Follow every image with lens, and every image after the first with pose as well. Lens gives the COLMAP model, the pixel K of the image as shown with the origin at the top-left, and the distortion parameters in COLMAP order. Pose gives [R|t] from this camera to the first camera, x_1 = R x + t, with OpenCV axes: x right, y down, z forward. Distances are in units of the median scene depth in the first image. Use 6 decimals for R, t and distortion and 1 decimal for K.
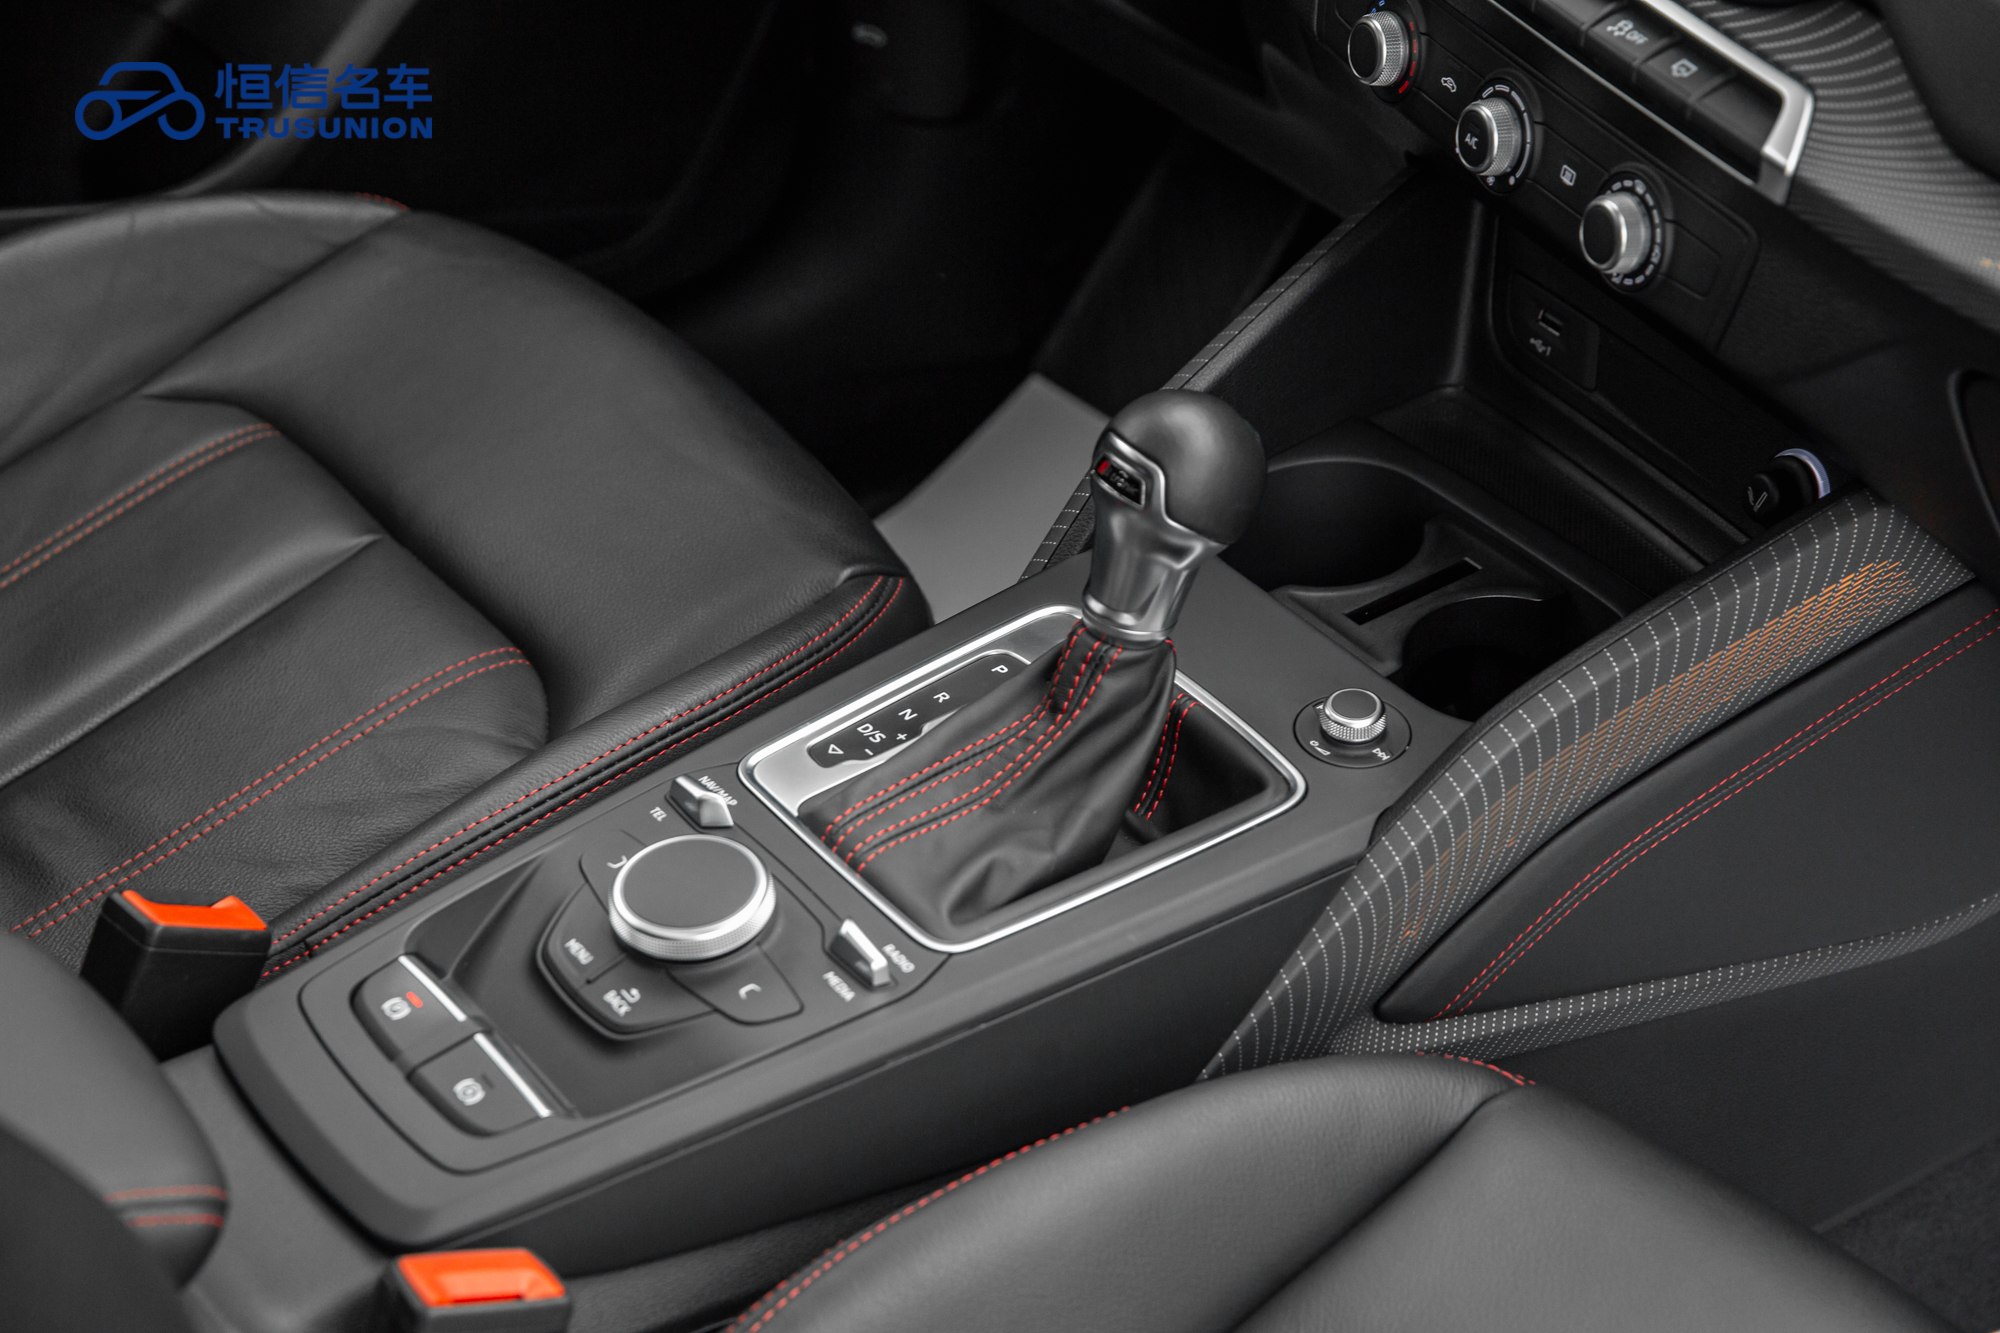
lens RADIAL K [[3532.6, 0, 1007.8], [0, 3532.6, 664.8], [0, 0, 1]] dist [0.133885, 0.000000]
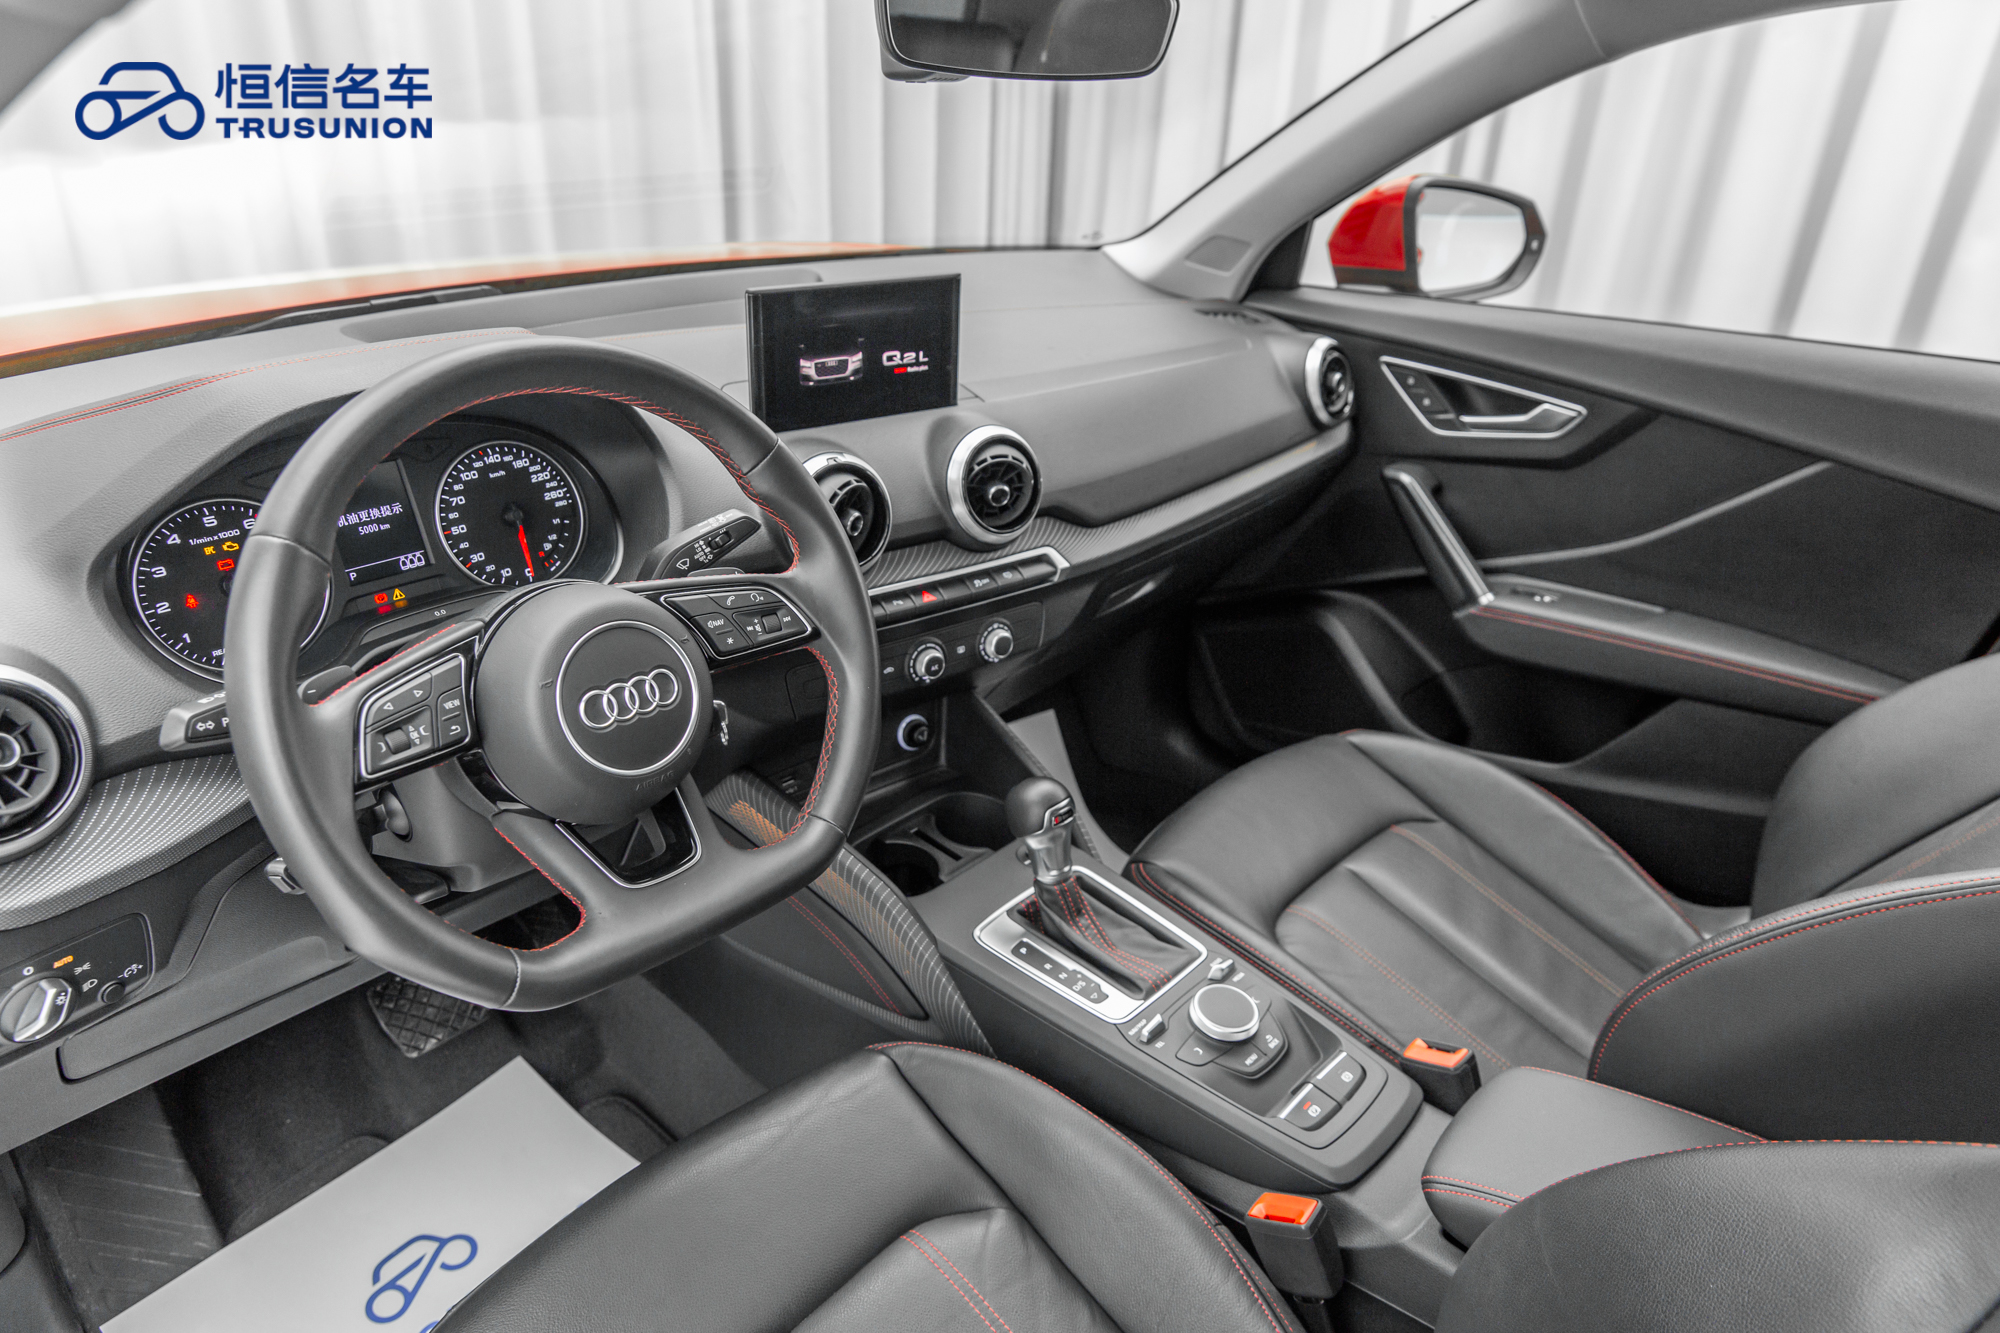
lens RADIAL K [[1292.2, 0, 996.5], [0, 1292.2, 678.8], [0, 0, 1]] dist [0.001184, 0.000264]
pose [[-0.196166, -0.482801, 0.853477, -0.661250], [0.519237, 0.687200, 0.508084, -0.583133], [-0.831813, 0.542825, 0.115883, 0.859029]]
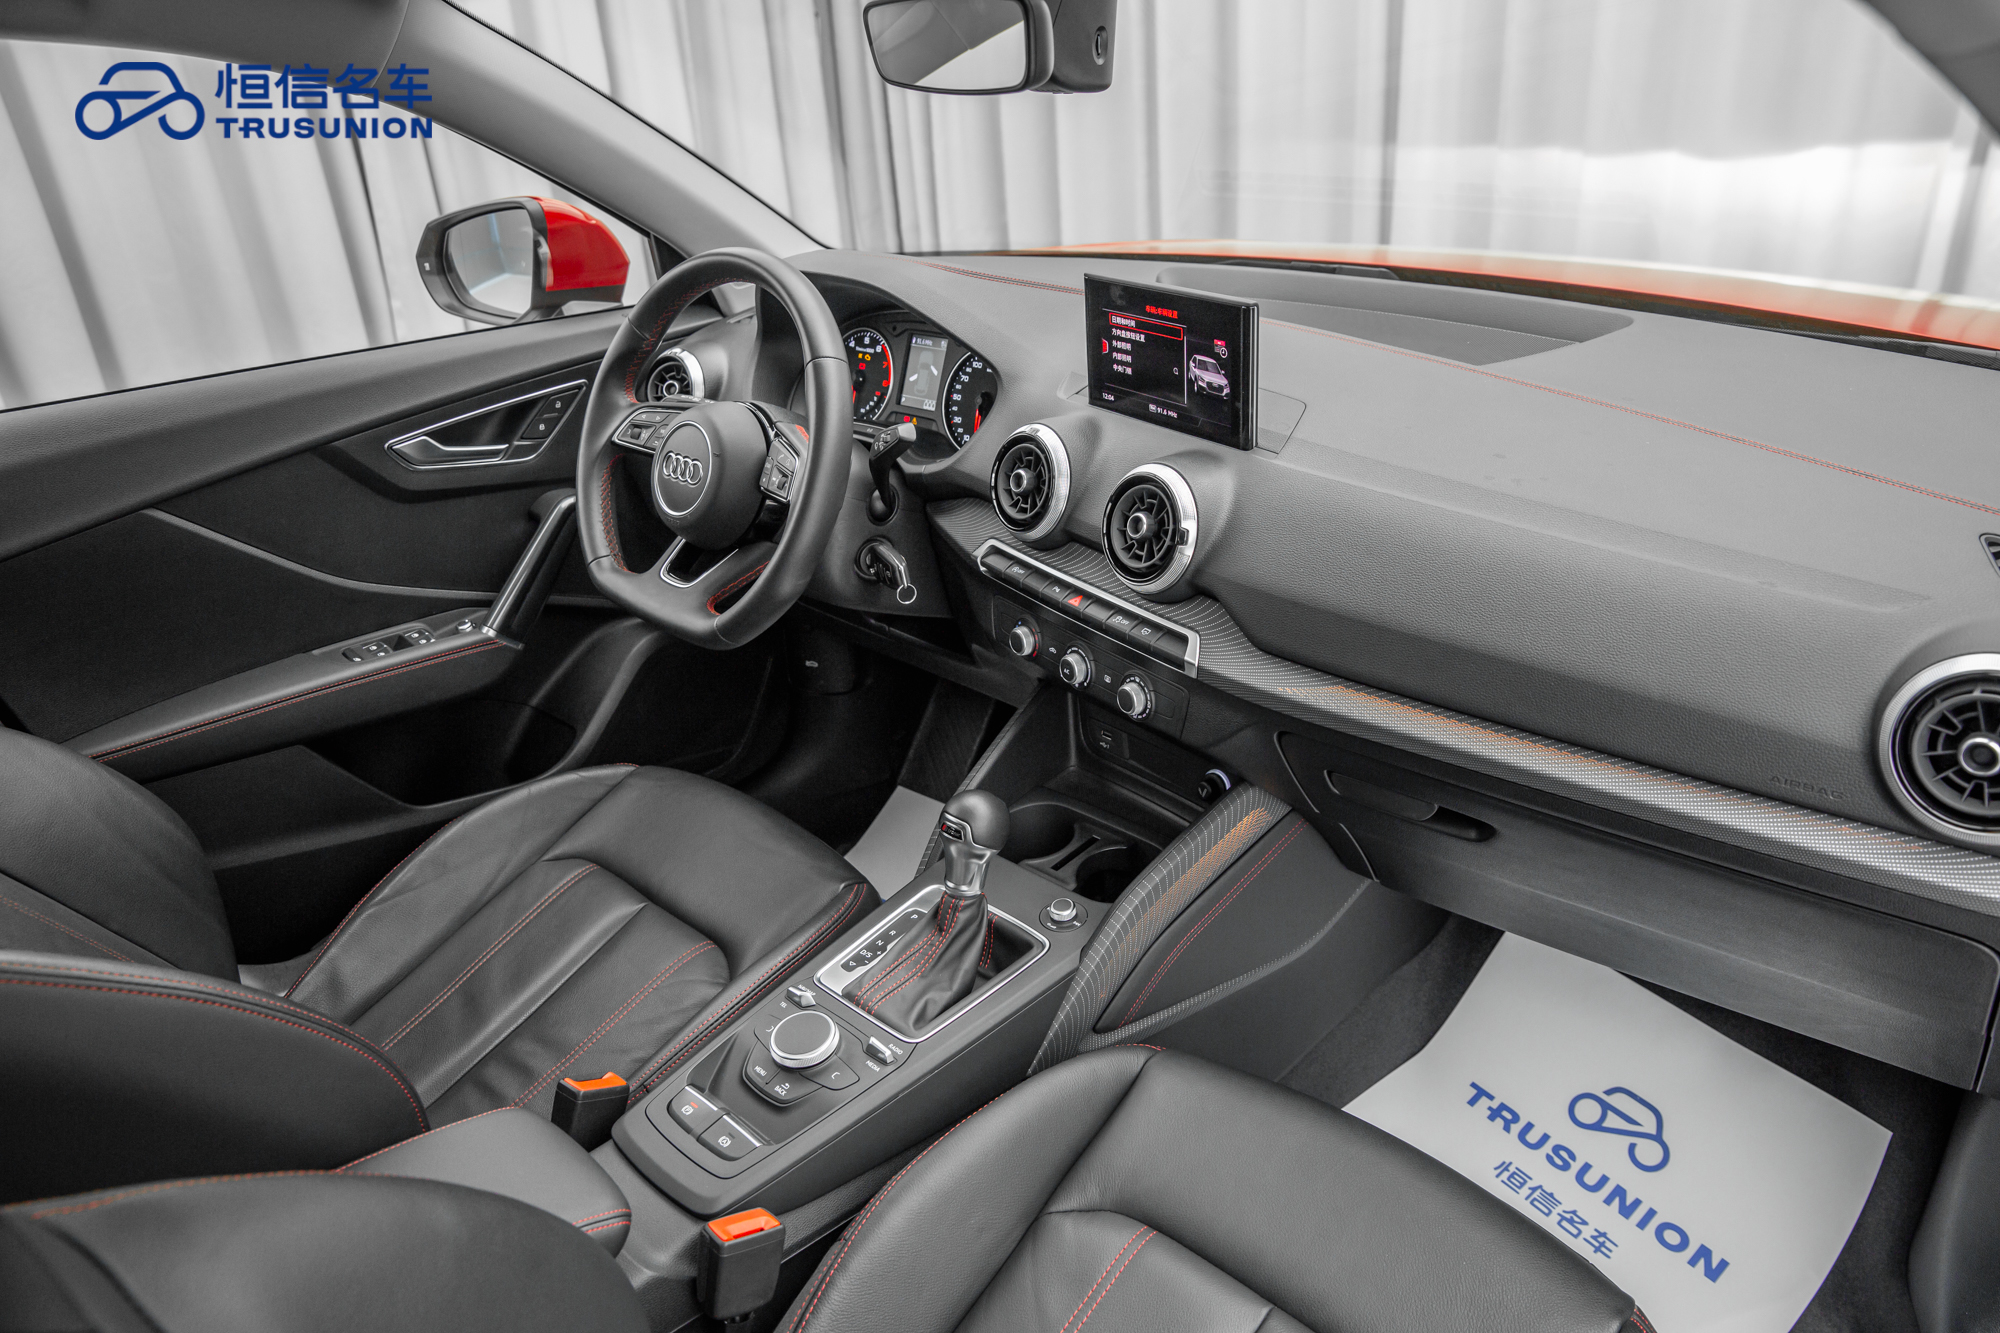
lens RADIAL K [[1374.2, 0, 1006.6], [0, 1374.2, 656.1], [0, 0, 1]] dist [-0.101082, 0.048724]
pose [[0.980620, -0.162794, 0.109007, -0.013835], [0.178093, 0.972567, -0.149652, -0.021380], [-0.081654, 0.166165, 0.982712, 0.056030]]
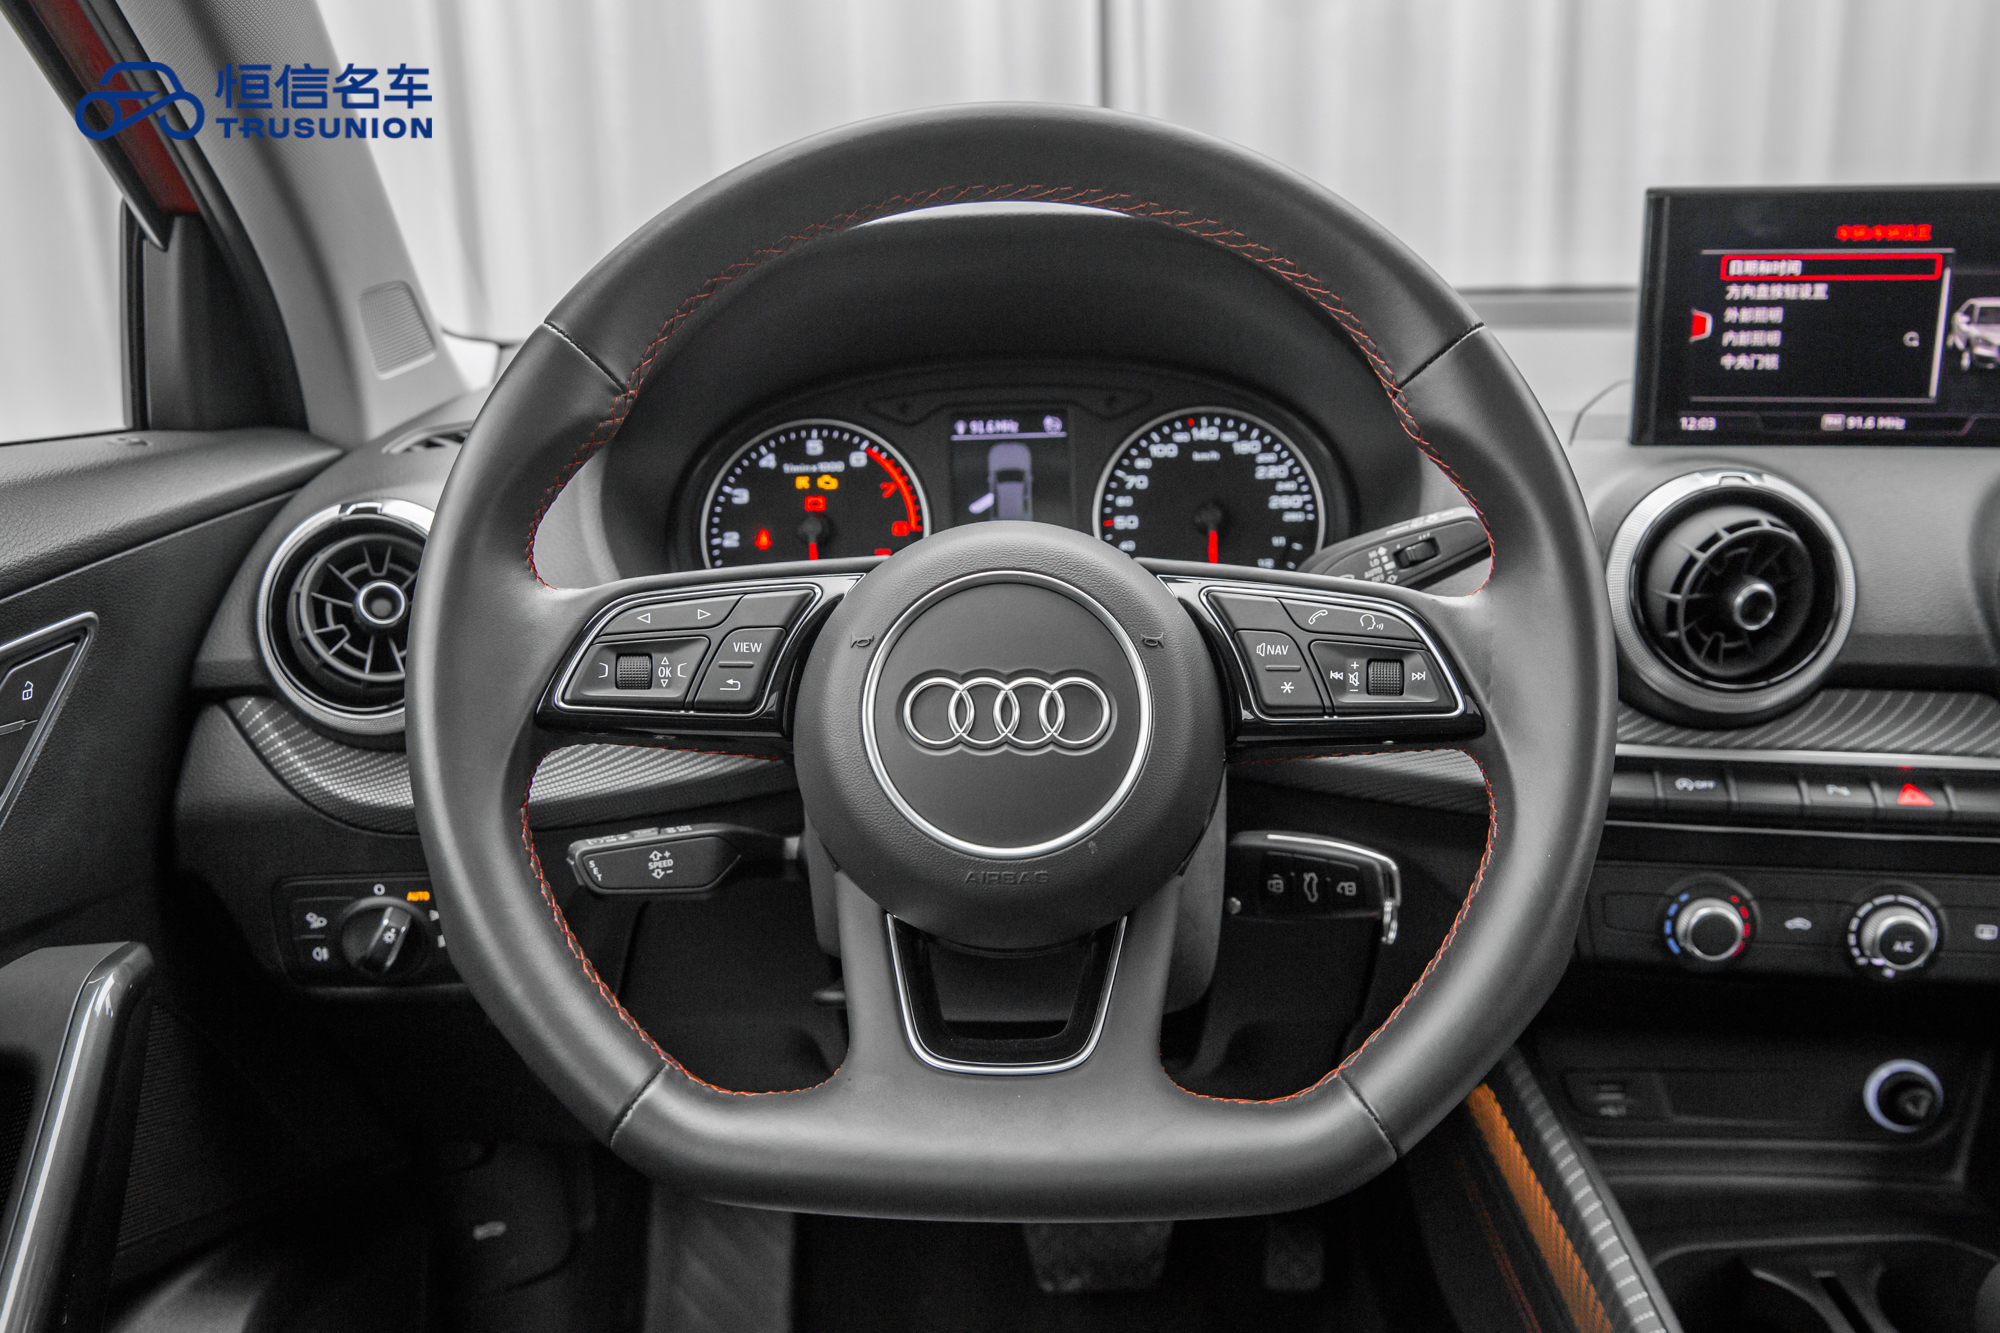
lens RADIAL K [[1521.6, 0, 1002.9], [0, 1521.6, 667.6], [0, 0, 1]] dist [-0.118135, 0.056255]
pose [[0.601956, -0.265394, 0.753137, -0.402836], [0.496645, 0.862973, -0.092853, -0.334606], [-0.625294, 0.429935, 0.651279, 0.823523]]
